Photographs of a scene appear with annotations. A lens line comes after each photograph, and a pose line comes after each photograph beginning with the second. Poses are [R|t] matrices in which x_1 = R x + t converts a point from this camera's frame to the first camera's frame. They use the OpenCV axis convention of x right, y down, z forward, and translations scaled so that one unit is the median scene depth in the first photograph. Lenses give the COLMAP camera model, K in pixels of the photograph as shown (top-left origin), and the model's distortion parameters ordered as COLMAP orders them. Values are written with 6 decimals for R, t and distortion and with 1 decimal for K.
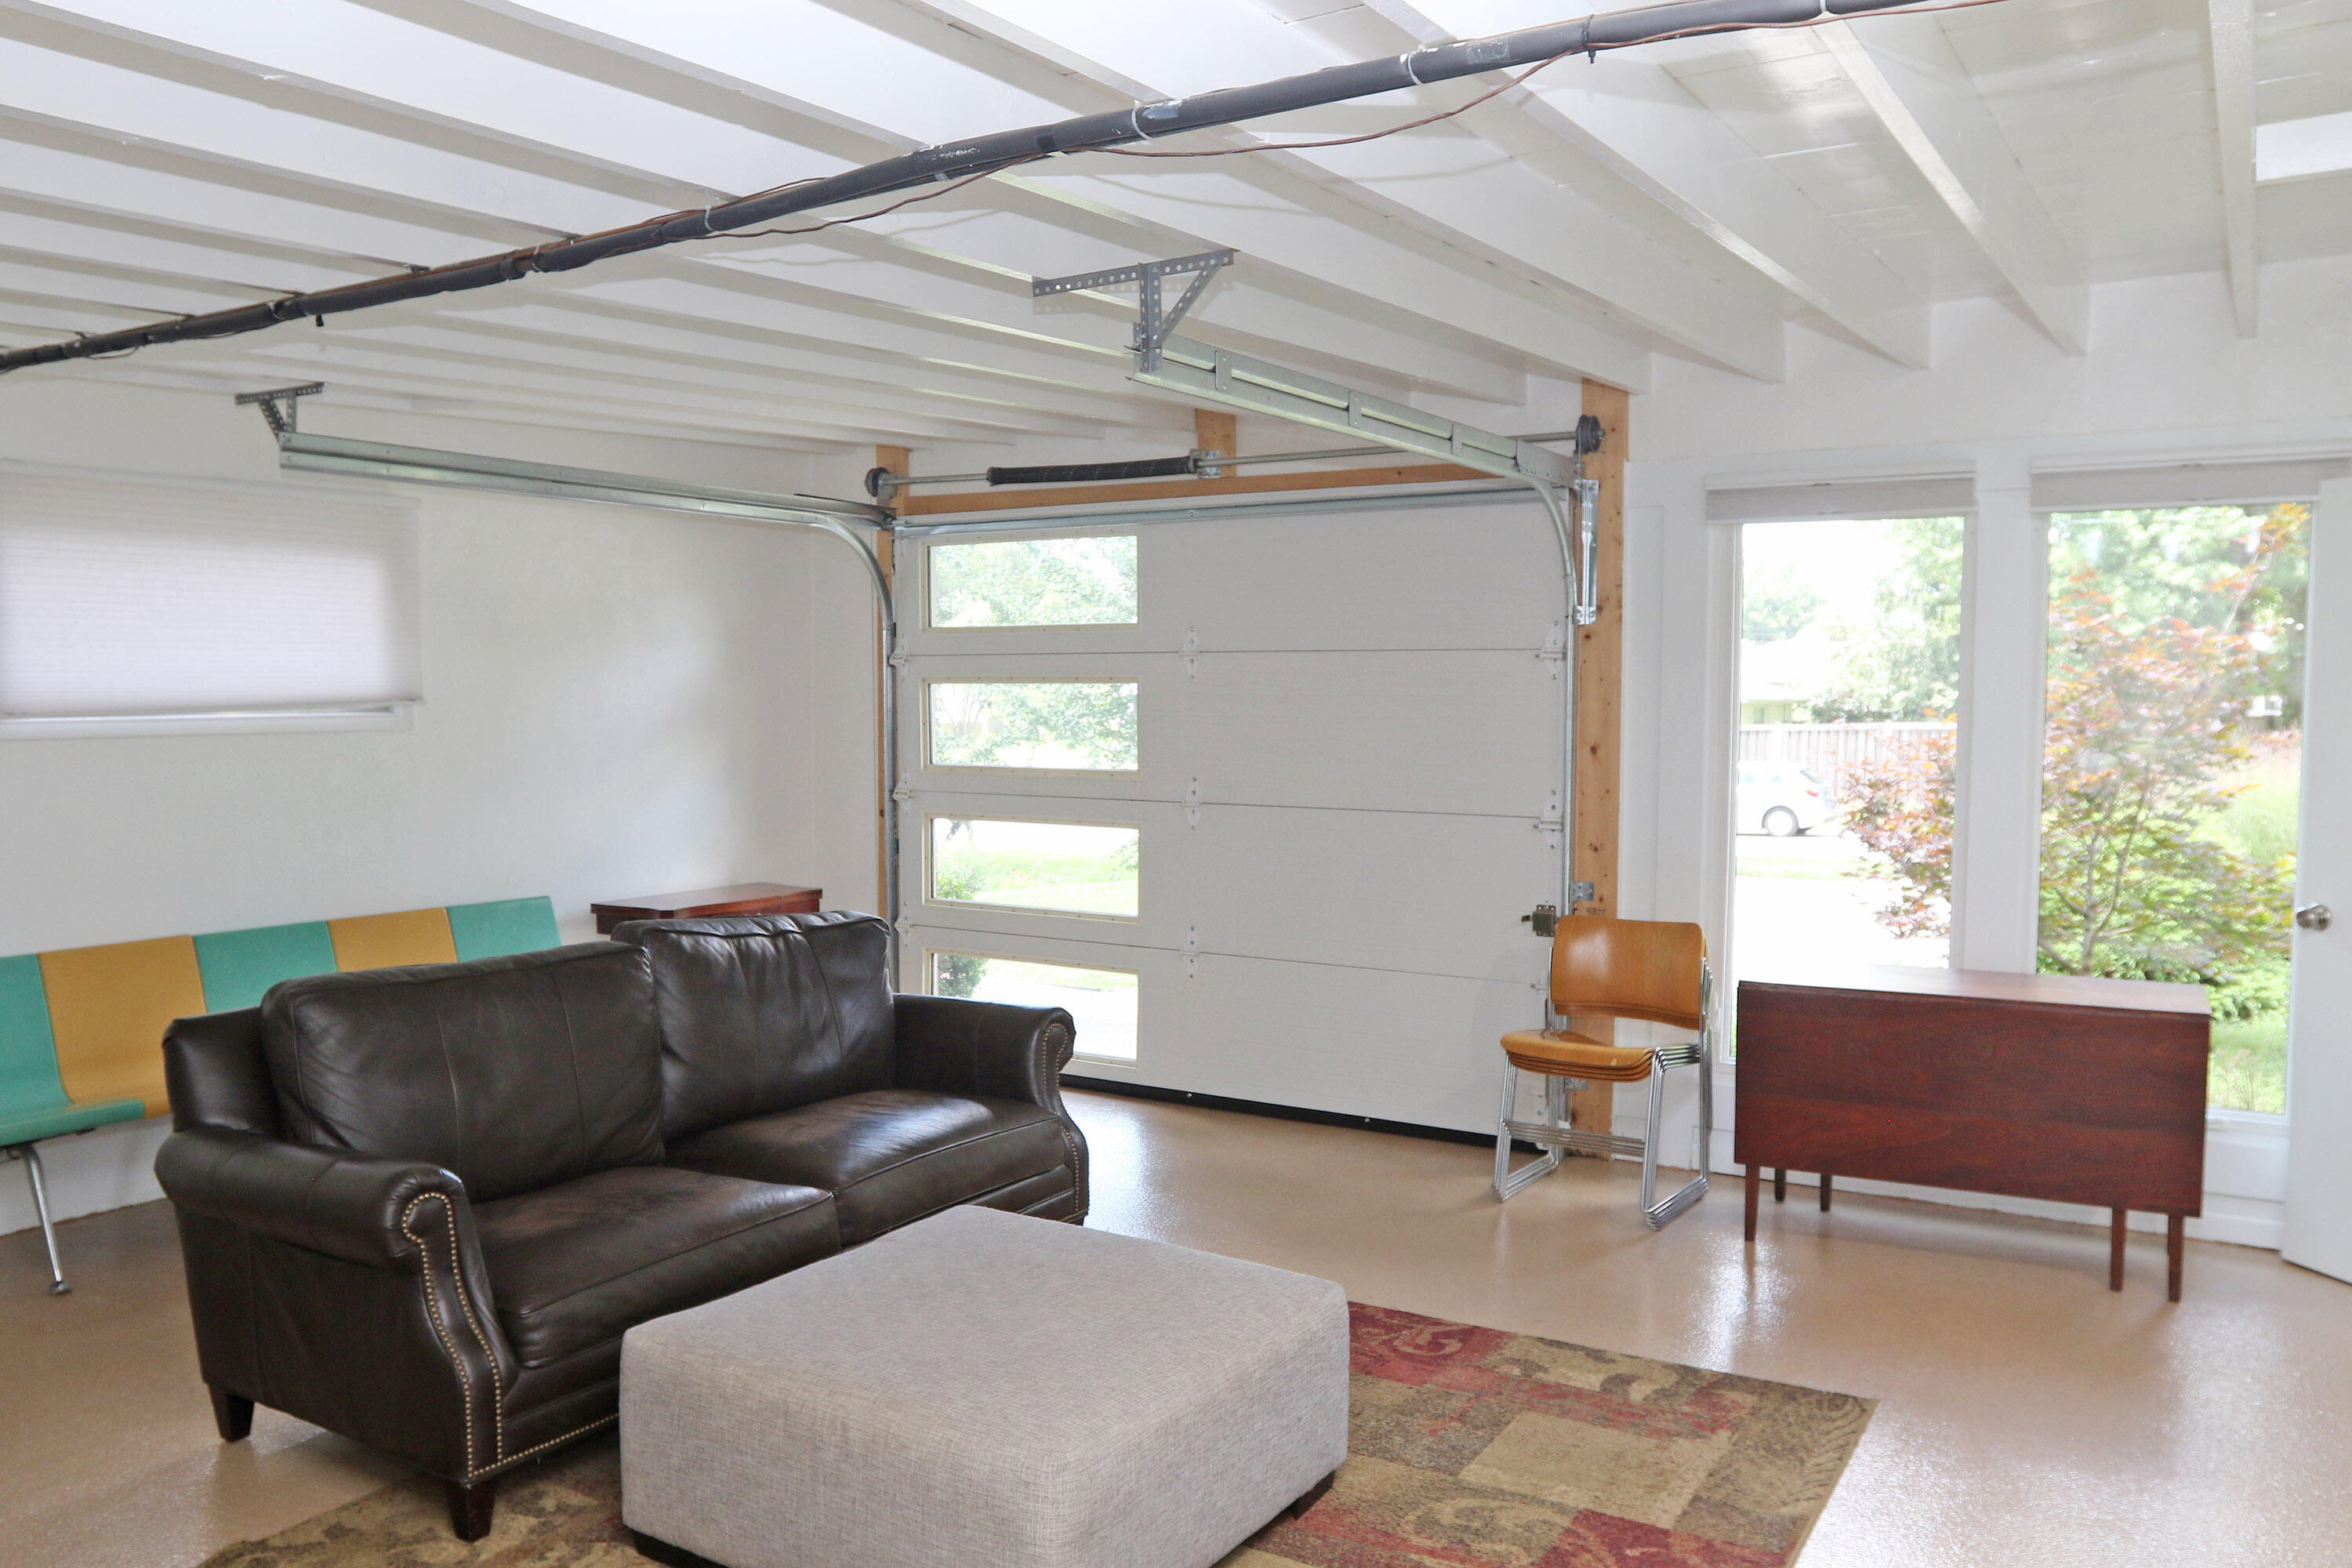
lens RADIAL K [[1756.7, 0, 1177.6], [0, 1756.7, 782.0], [0, 0, 1]] dist [-0.074073, 0.049046]
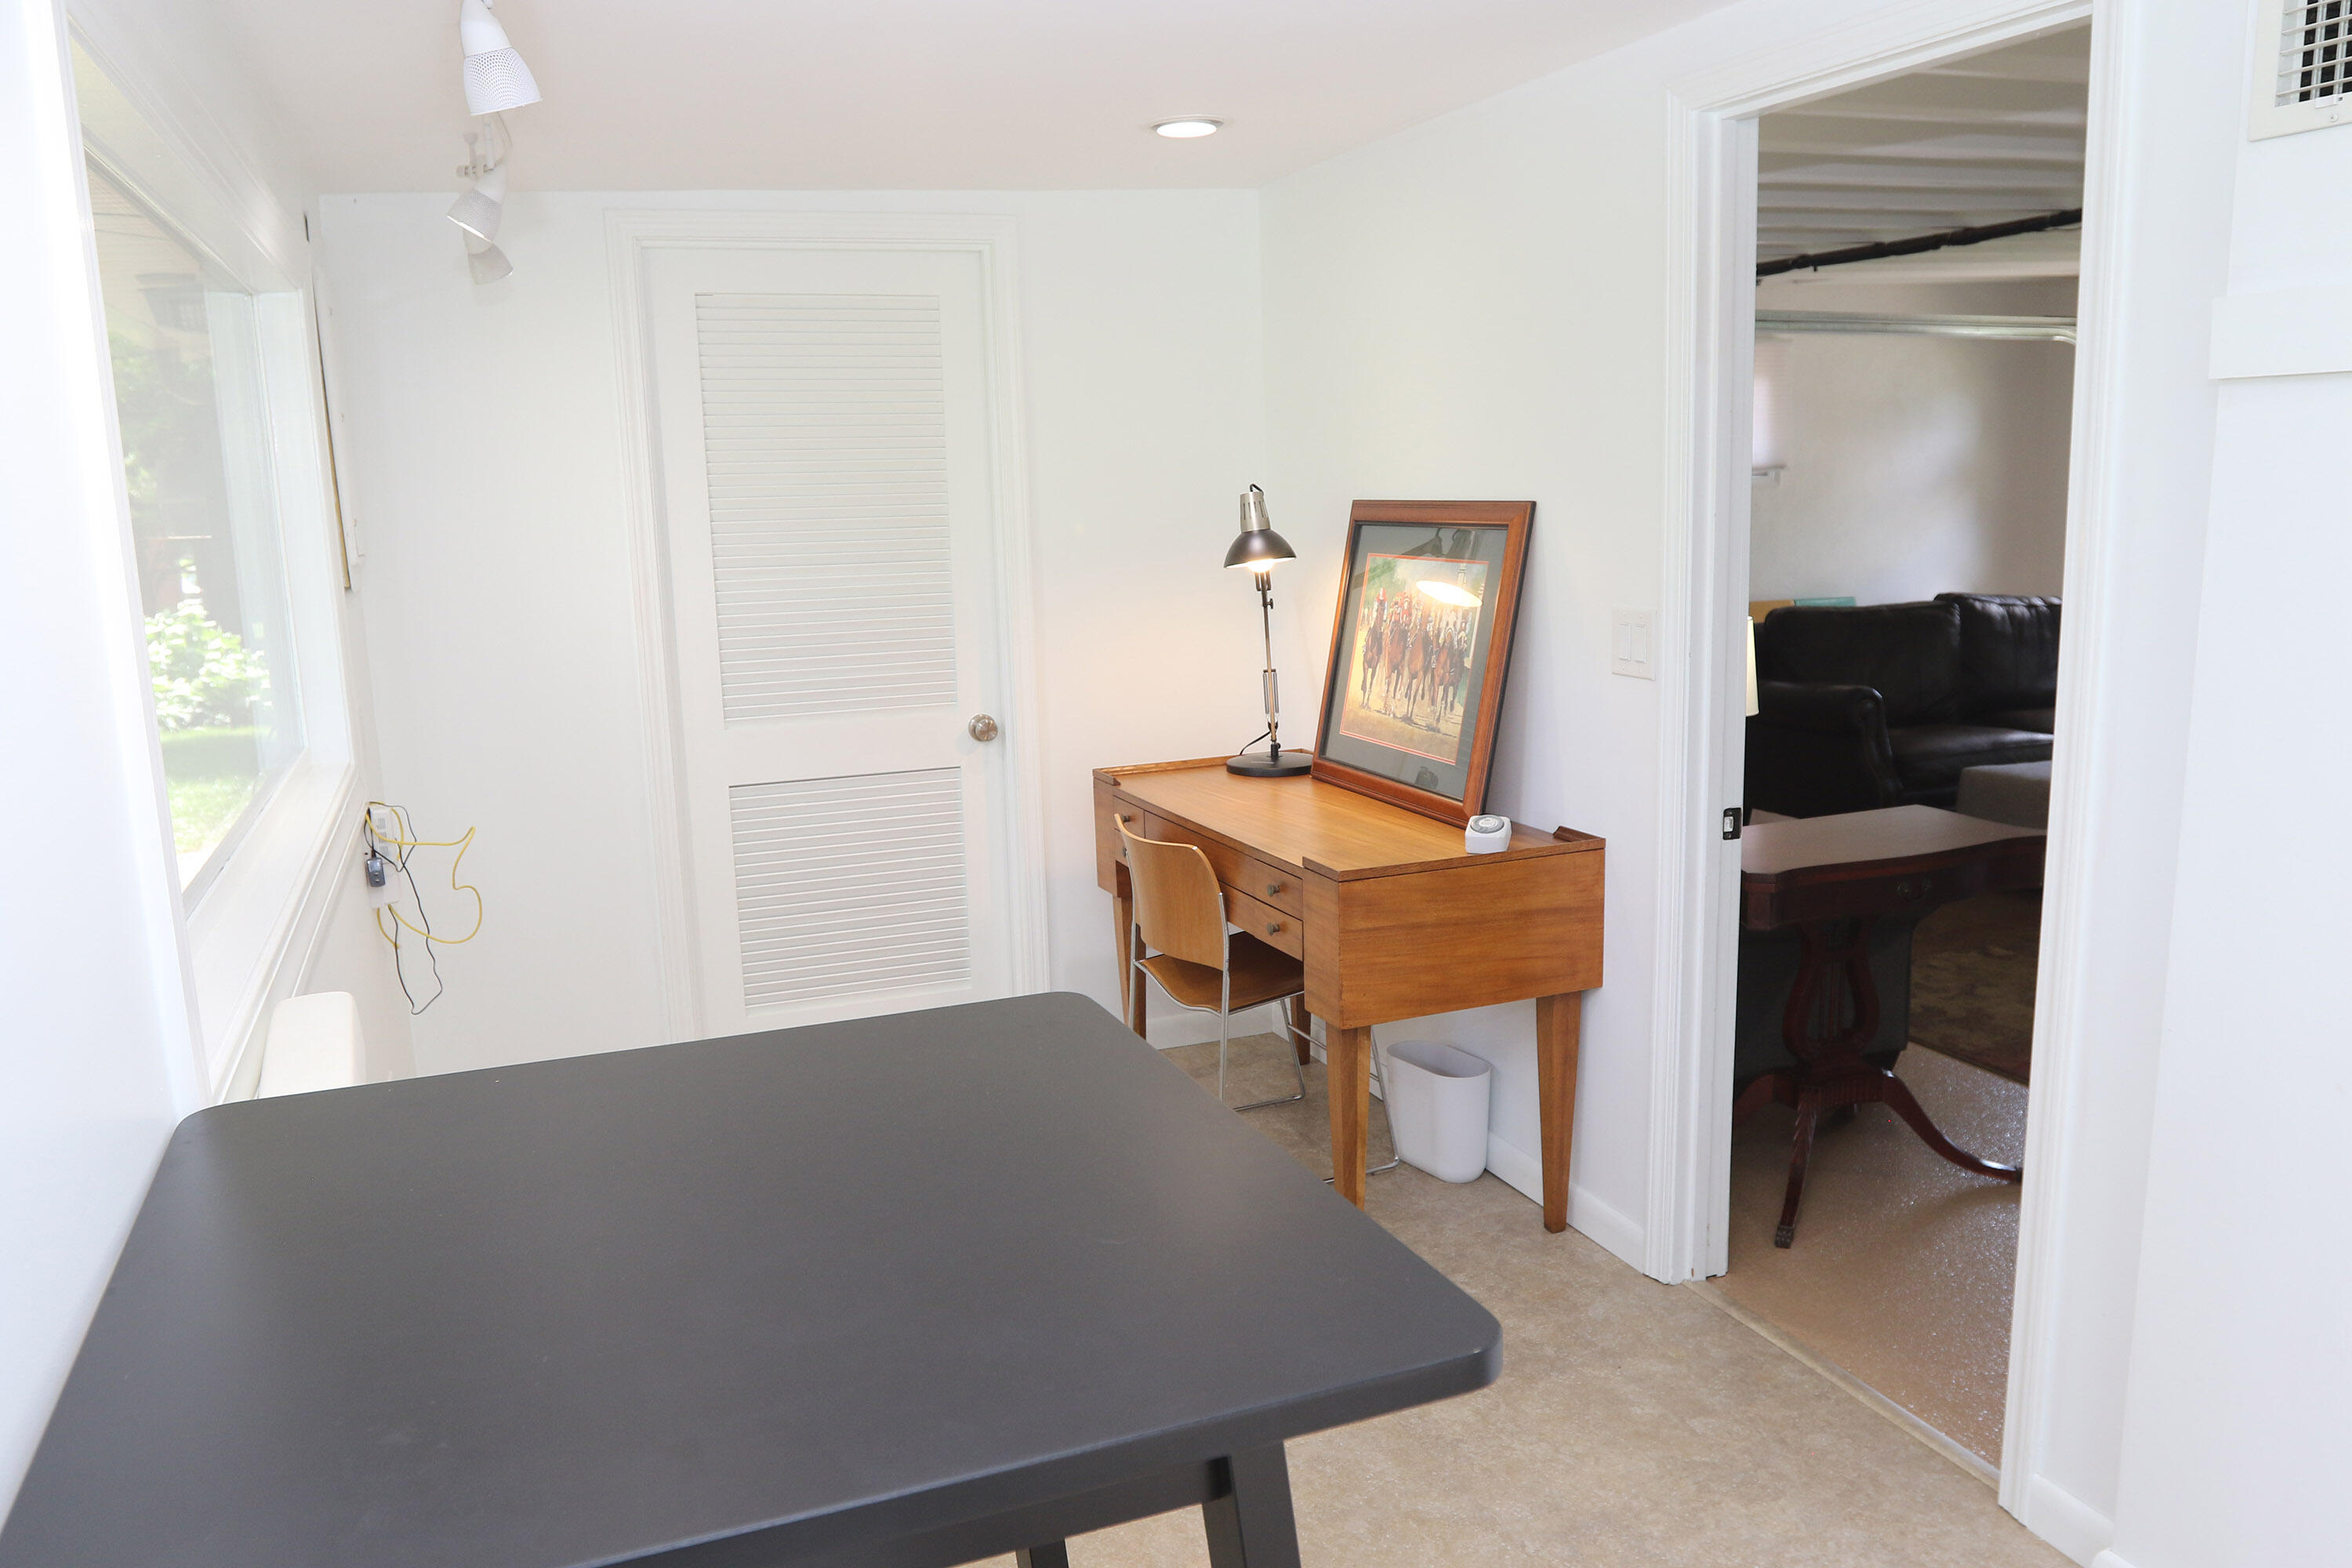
lens RADIAL K [[1756.7, 0, 1177.6], [0, 1756.7, 790.1], [0, 0, 1]] dist [-0.074073, 0.049046]
pose [[0.806678, 0.082261, -0.585238, 0.092026], [-0.006244, 0.991396, 0.130744, 0.052445], [0.590959, -0.101814, 0.800251, -0.813249]]
